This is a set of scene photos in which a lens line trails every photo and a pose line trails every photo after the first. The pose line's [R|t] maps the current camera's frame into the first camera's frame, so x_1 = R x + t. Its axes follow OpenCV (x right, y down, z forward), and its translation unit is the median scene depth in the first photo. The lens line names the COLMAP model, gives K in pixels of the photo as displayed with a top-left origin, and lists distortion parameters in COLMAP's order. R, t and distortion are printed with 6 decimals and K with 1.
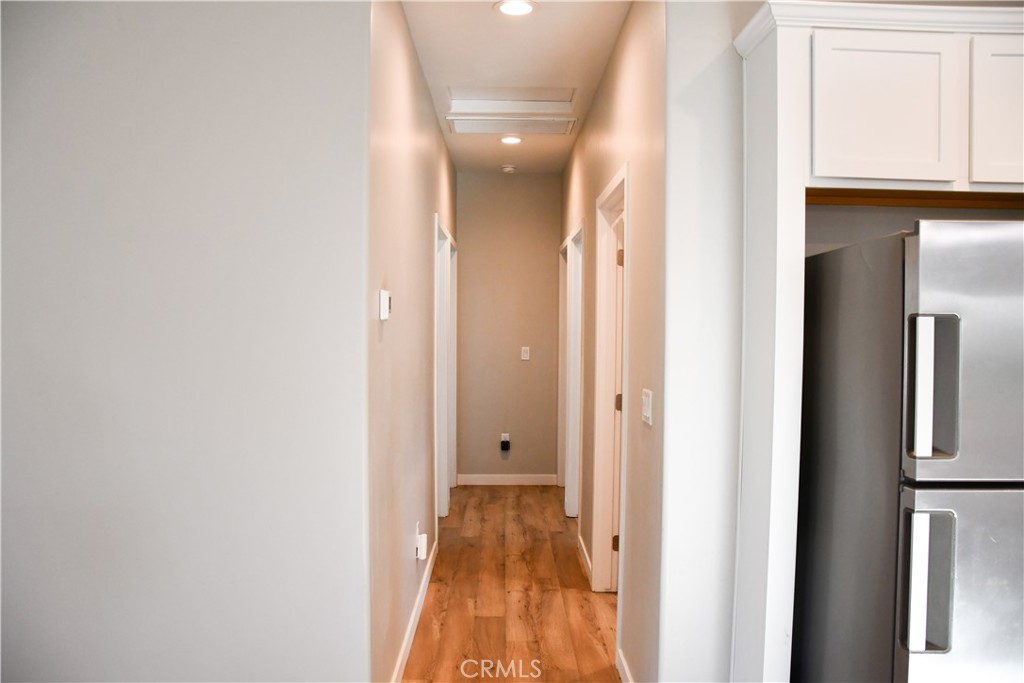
lens RADIAL K [[801.7, 0, 514.4], [0, 801.7, 344.5], [0, 0, 1]] dist [-0.159096, 0.119254]
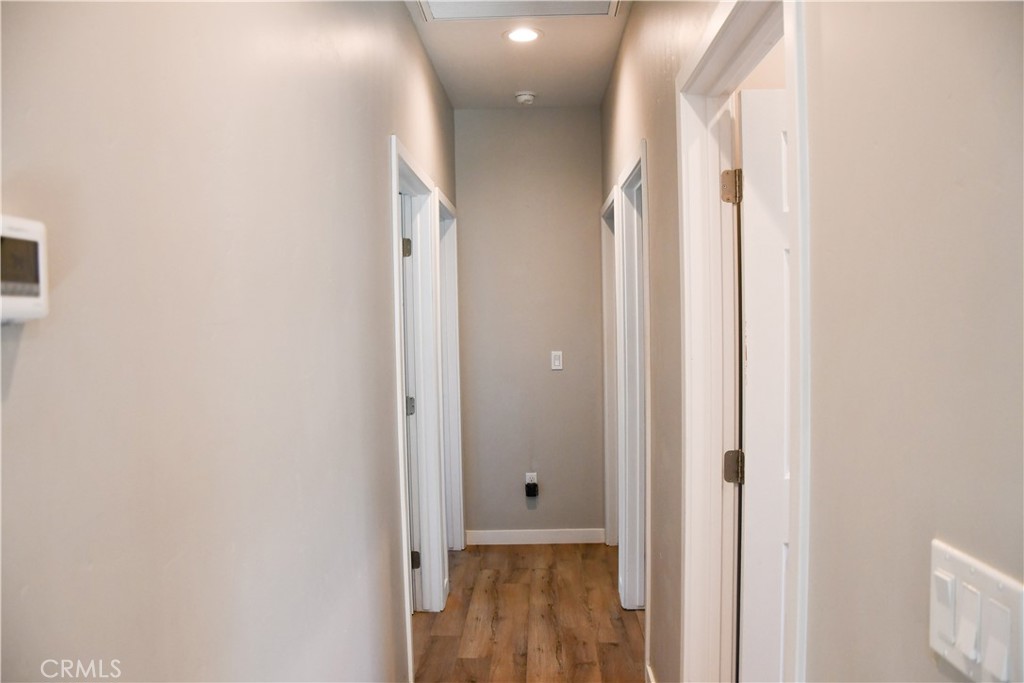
lens RADIAL K [[801.7, 0, 514.4], [0, 801.7, 344.5], [0, 0, 1]] dist [-0.159096, 0.119254]
pose [[0.998537, -0.024789, -0.048052, 0.012299], [0.025097, 0.999668, 0.005814, -0.009079], [0.047892, -0.007011, 0.998828, 0.336187]]
